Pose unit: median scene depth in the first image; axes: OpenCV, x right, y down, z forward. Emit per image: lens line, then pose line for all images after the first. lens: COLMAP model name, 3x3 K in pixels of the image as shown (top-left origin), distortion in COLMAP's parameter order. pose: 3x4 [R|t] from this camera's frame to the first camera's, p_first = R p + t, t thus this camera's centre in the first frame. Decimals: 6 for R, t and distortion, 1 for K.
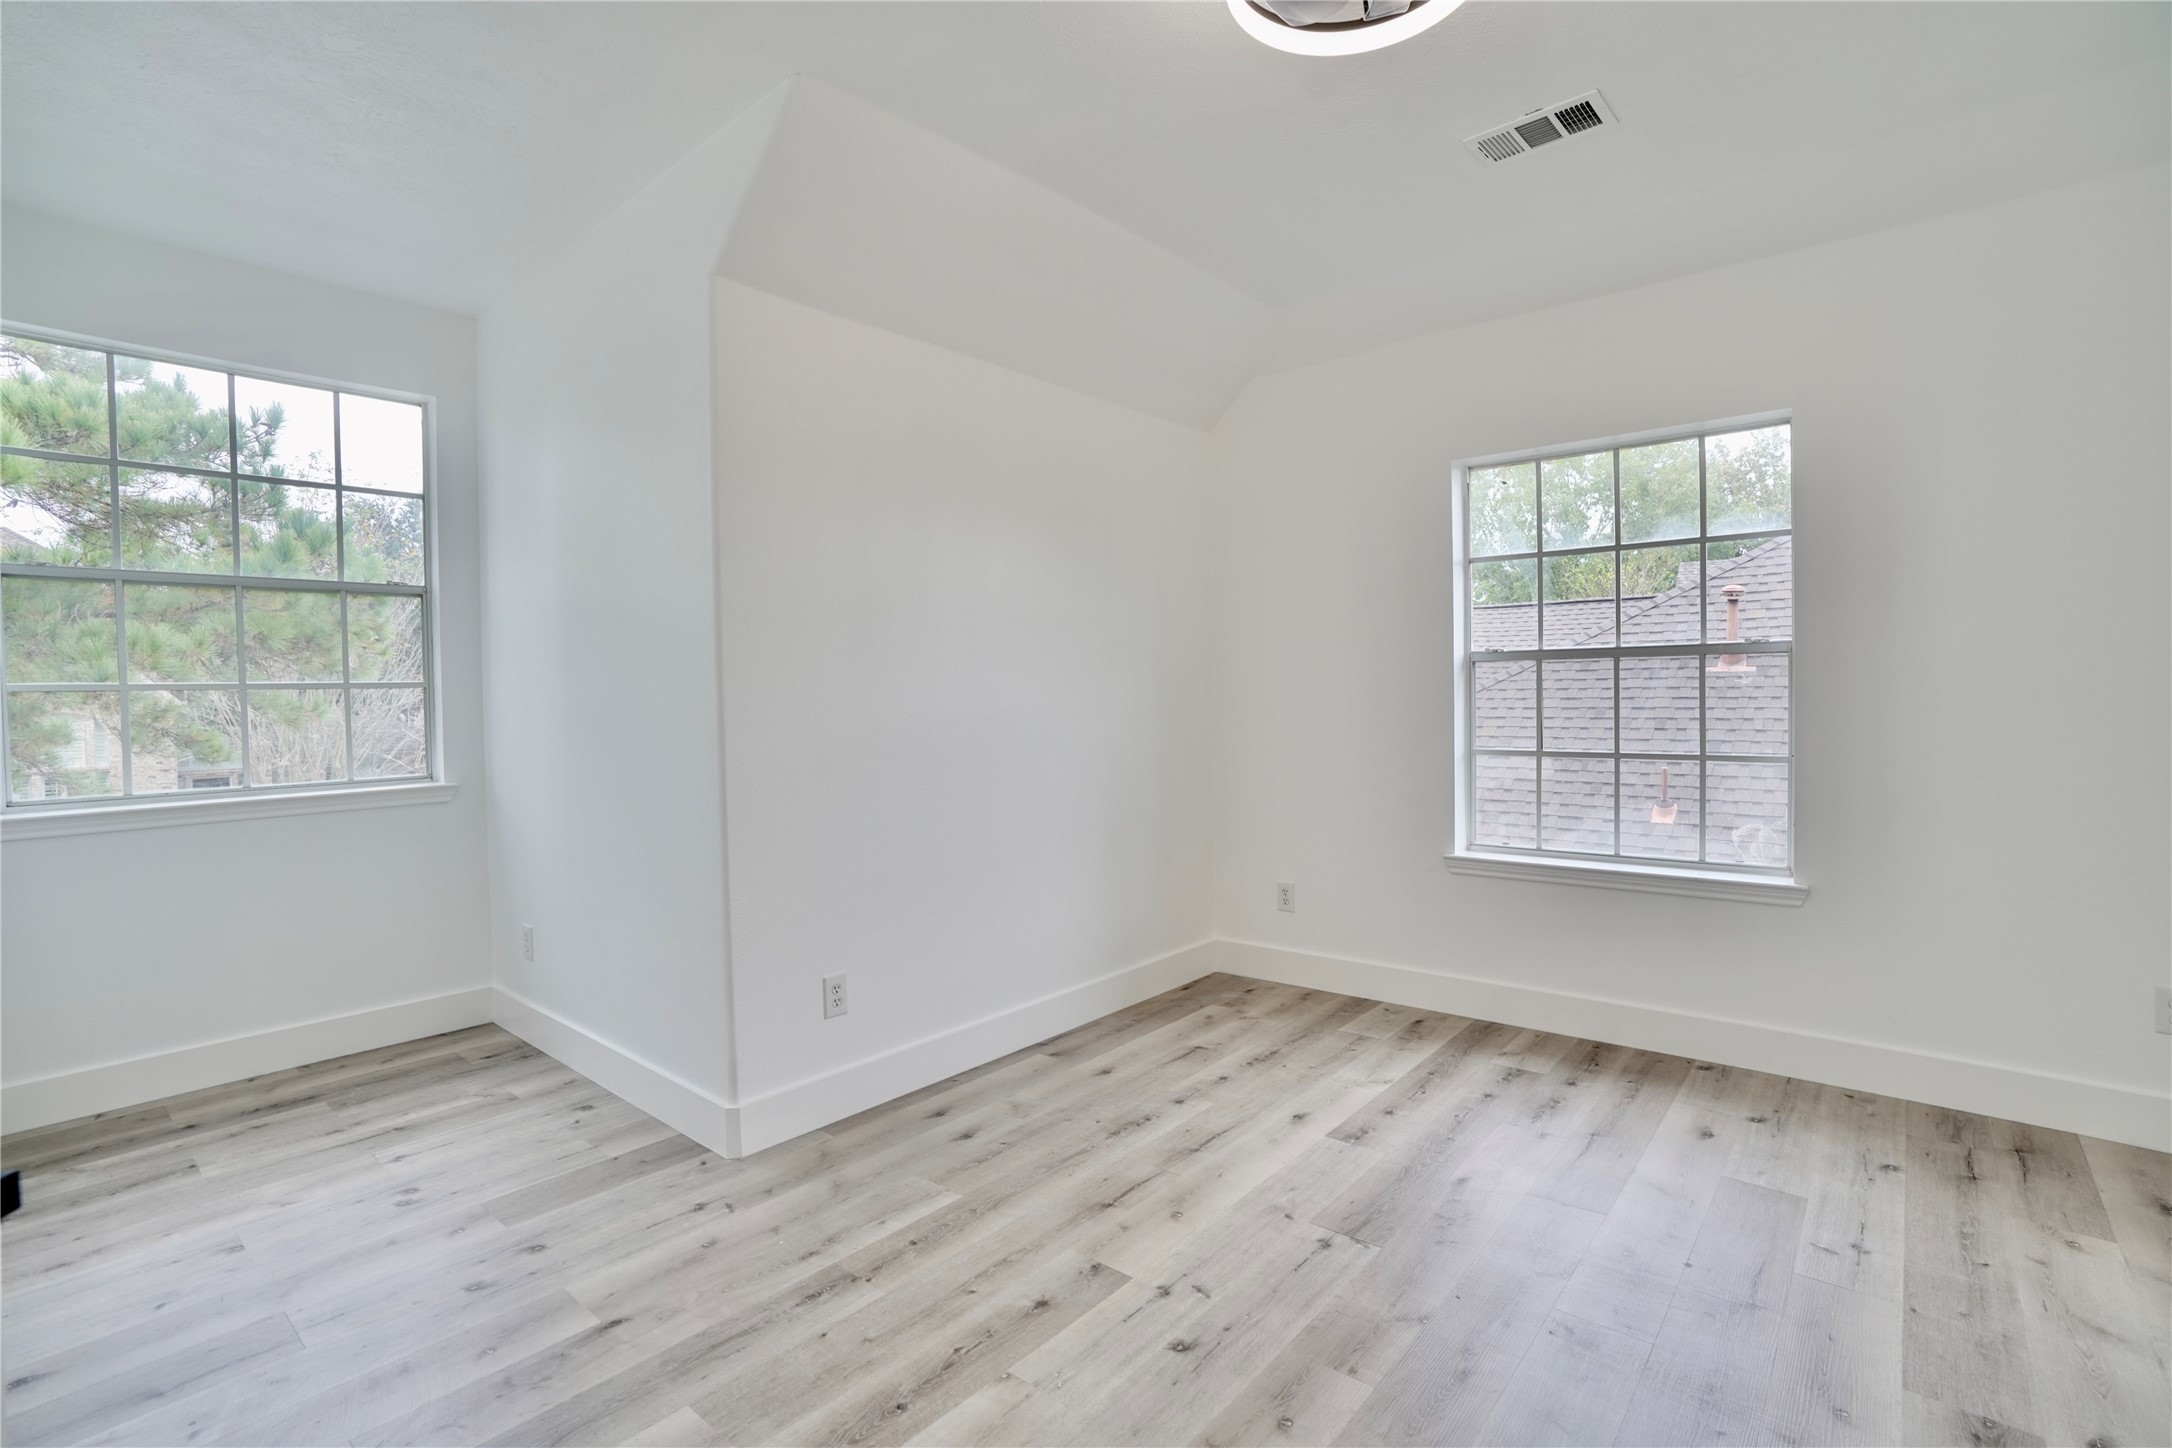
lens RADIAL K [[1012.4, 0, 1082.2], [0, 1012.4, 716.3], [0, 0, 1]] dist [-0.072939, 0.028301]
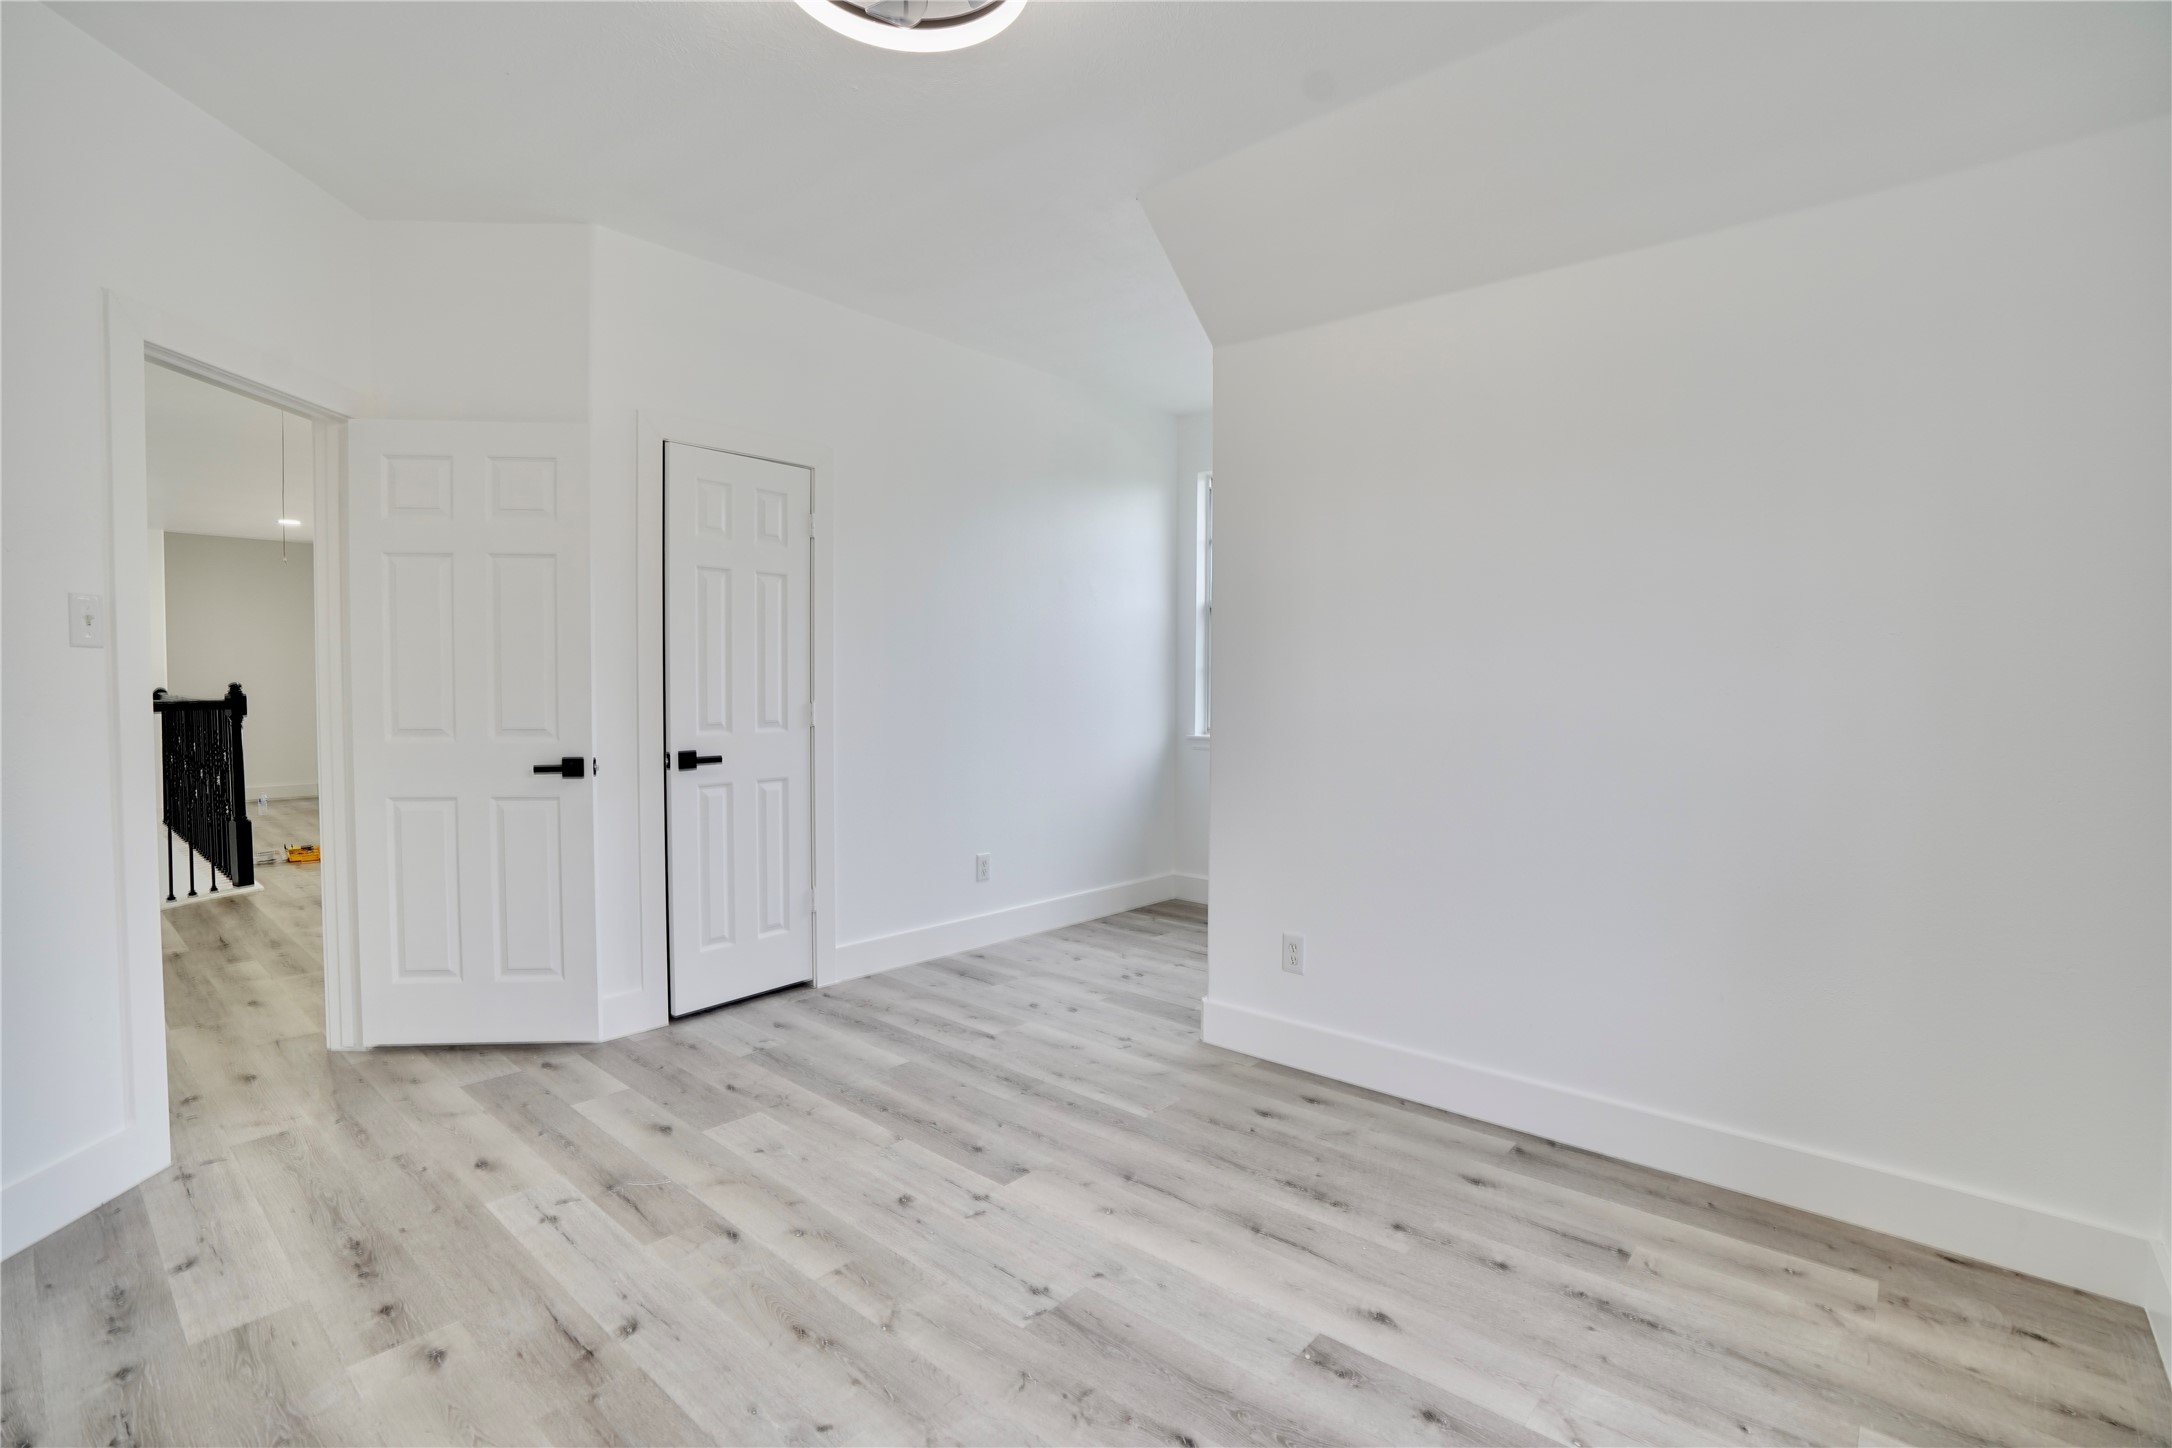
lens RADIAL K [[1012.4, 0, 1082.2], [0, 1012.4, 716.3], [0, 0, 1]] dist [-0.072939, 0.028301]
pose [[-0.020170, 0.053201, -0.998380, 0.970334], [-0.030271, 0.998093, 0.053797, -0.038175], [0.999338, 0.031307, -0.018521, 0.897484]]
